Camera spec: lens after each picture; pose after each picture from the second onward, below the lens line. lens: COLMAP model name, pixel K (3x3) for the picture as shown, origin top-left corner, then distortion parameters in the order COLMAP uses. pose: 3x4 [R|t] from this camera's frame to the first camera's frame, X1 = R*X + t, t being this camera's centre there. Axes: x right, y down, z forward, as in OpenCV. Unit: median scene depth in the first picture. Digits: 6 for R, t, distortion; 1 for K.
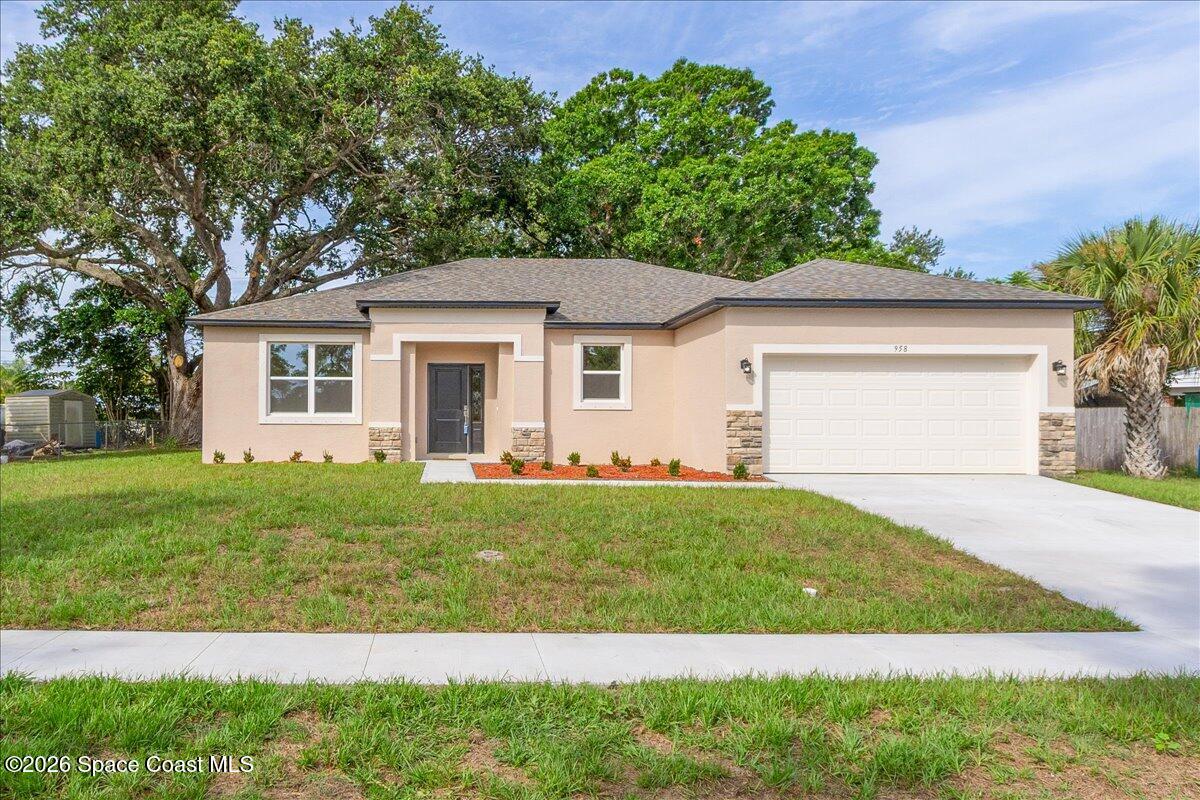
lens RADIAL K [[488.4, 0, 611.3], [0, 488.4, 399.7], [0, 0, 1]] dist [0.004621, -0.000091]
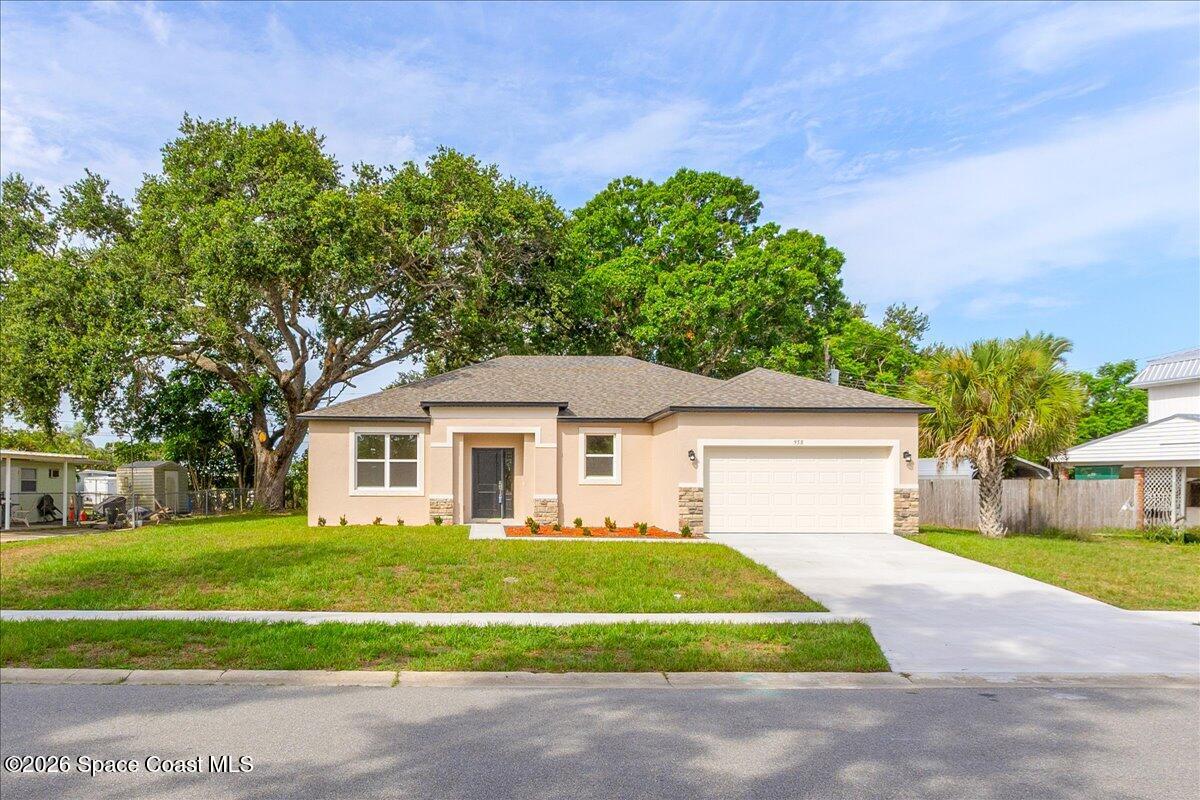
lens RADIAL K [[582.5, 0, 592.5], [0, 582.5, 397.1], [0, 0, 1]] dist [0.003134, 0.000781]
pose [[0.989399, -0.031893, -0.141679, 0.160545], [0.018951, 0.995600, -0.091772, -0.058962], [0.143983, 0.088114, 0.985649, -0.479041]]
